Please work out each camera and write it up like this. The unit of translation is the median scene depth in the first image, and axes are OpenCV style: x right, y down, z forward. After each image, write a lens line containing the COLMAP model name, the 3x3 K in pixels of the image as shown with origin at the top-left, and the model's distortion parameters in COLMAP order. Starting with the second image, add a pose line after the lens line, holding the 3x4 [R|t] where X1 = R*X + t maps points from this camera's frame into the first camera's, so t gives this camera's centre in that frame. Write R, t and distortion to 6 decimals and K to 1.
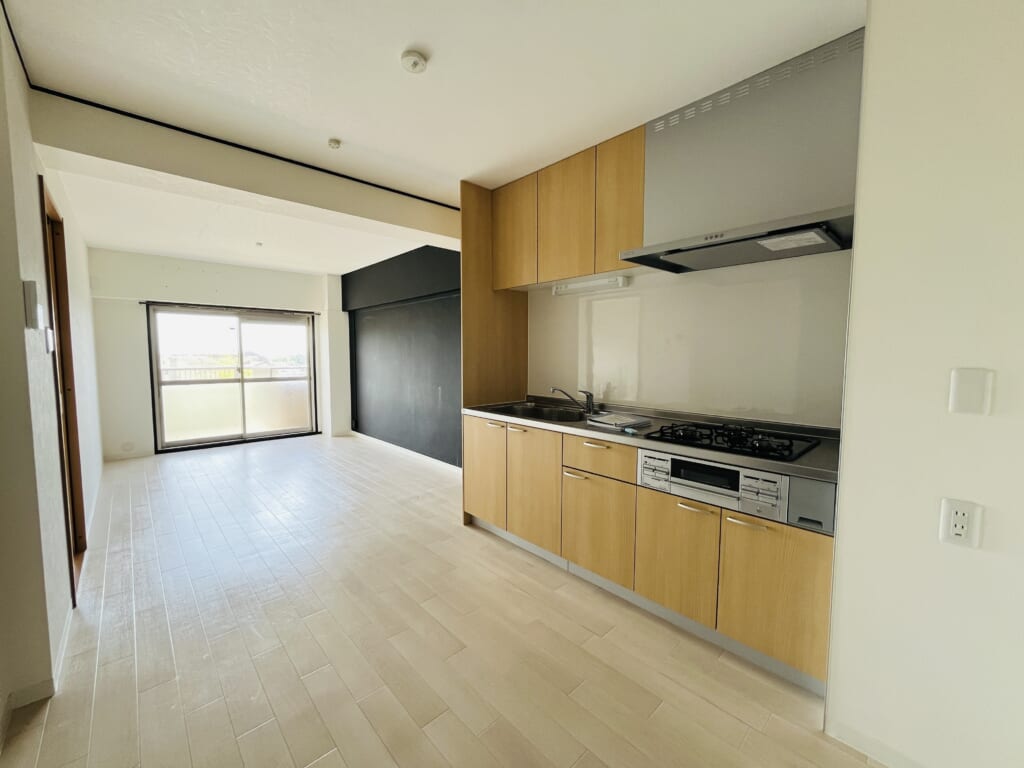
lens RADIAL K [[415.1, 0, 512.0], [0, 415.1, 384.0], [0, 0, 1]] dist [-0.002609, -0.000337]
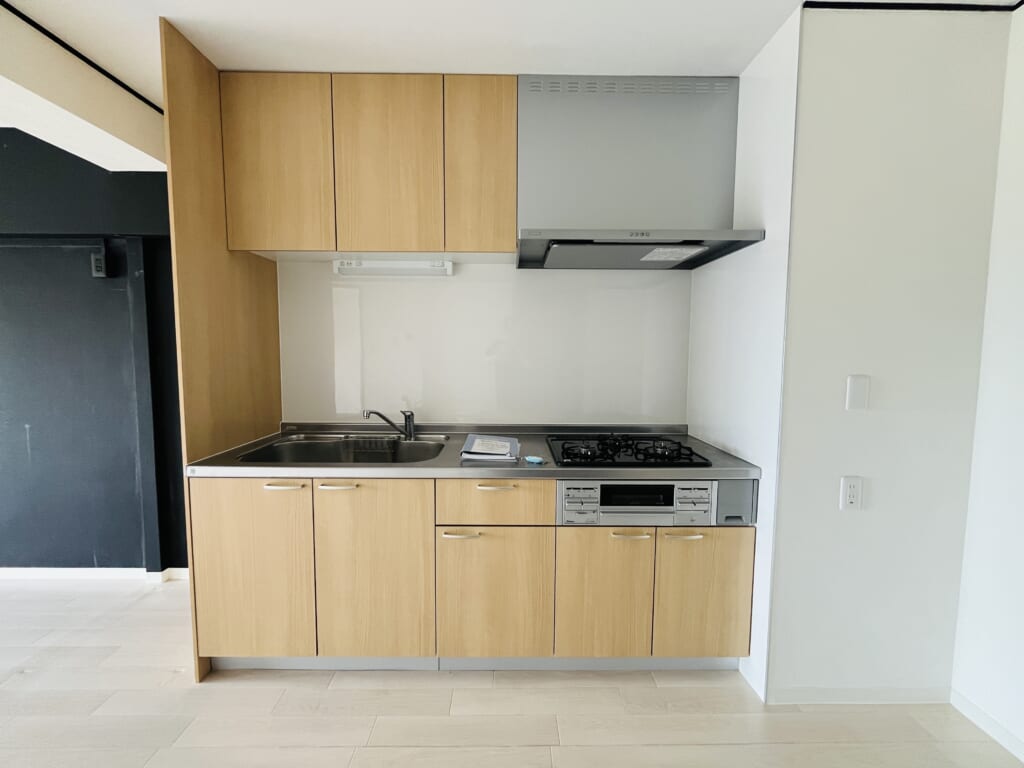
lens RADIAL K [[415.1, 0, 512.0], [0, 415.1, 384.0], [0, 0, 1]] dist [-0.002609, -0.000337]
pose [[0.671379, -0.054932, 0.739076, -0.281187], [0.051326, 0.998301, 0.027574, -0.048138], [-0.739335, 0.019421, 0.673058, 0.433539]]
